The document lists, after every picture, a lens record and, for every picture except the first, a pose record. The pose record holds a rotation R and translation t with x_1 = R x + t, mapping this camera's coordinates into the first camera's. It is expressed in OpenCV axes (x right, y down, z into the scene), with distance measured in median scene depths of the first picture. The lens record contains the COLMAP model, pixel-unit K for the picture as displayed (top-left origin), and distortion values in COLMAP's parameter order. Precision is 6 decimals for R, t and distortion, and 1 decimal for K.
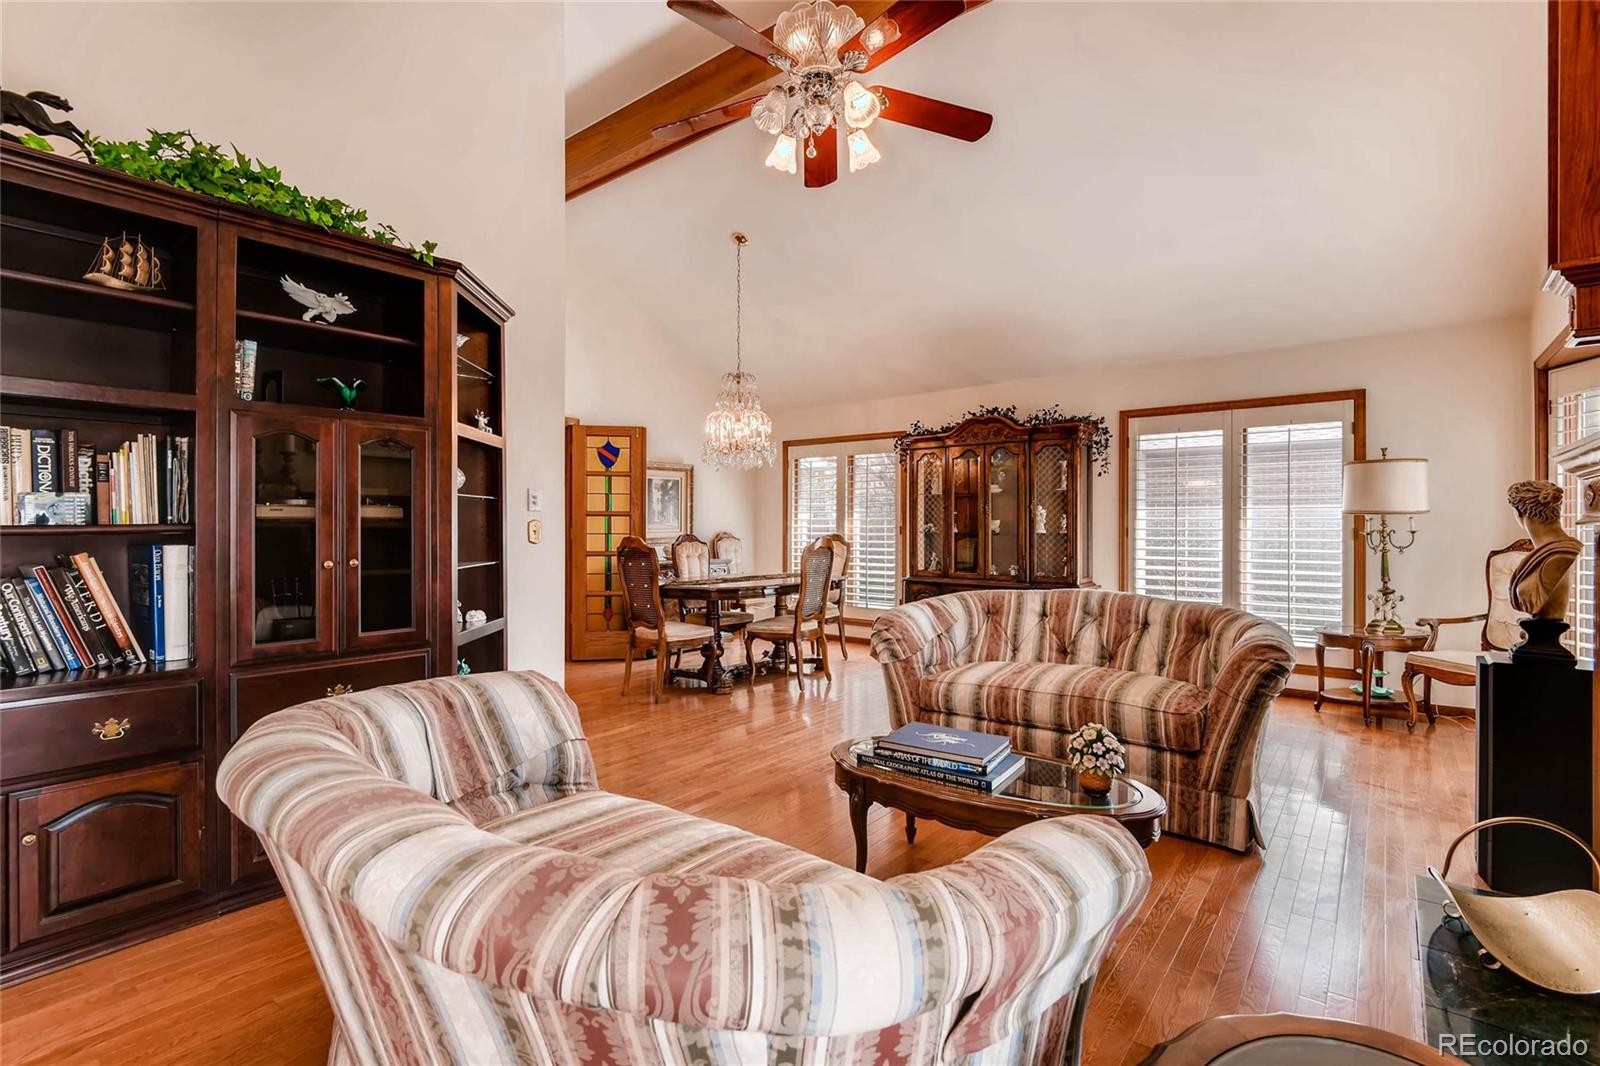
lens RADIAL K [[738.2, 0, 800.9], [0, 738.2, 527.1], [0, 0, 1]] dist [-0.001621, -0.000416]
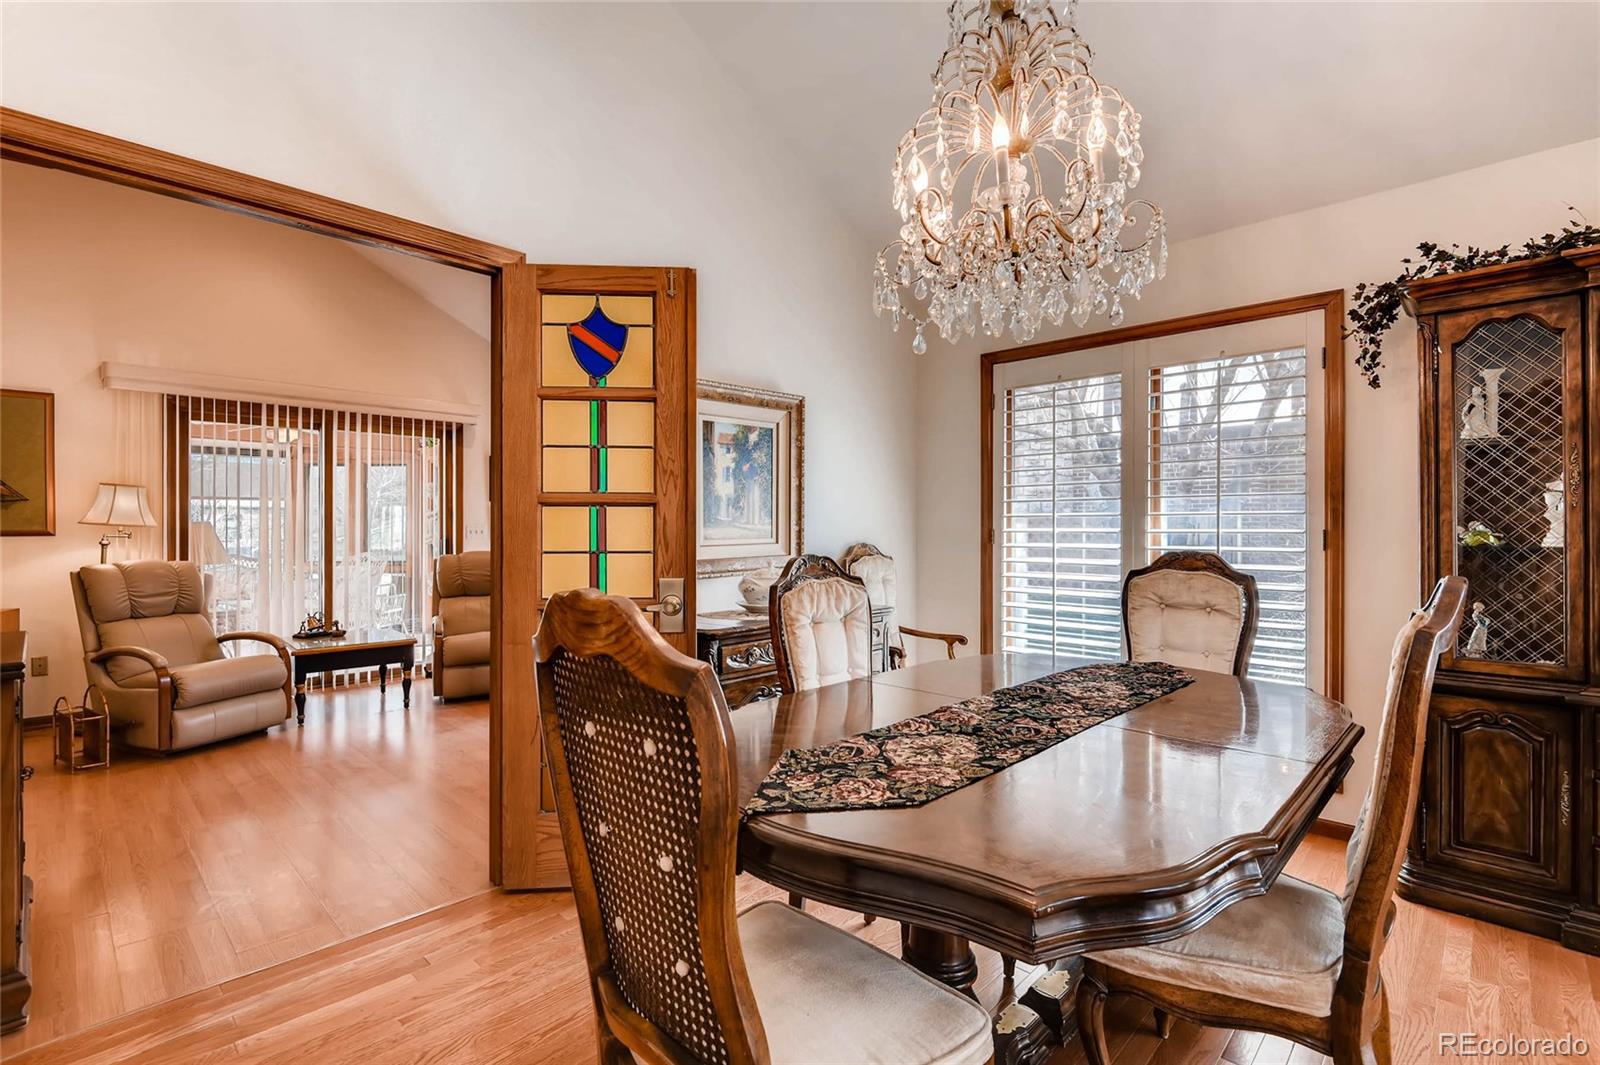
lens RADIAL K [[738.2, 0, 801.6], [0, 738.2, 529.2], [0, 0, 1]] dist [-0.001621, -0.000416]
pose [[0.996232, -0.001930, -0.086706, -0.123425], [0.001803, 0.999997, -0.001545, -0.002055], [0.086709, 0.001383, 0.996233, 0.628637]]
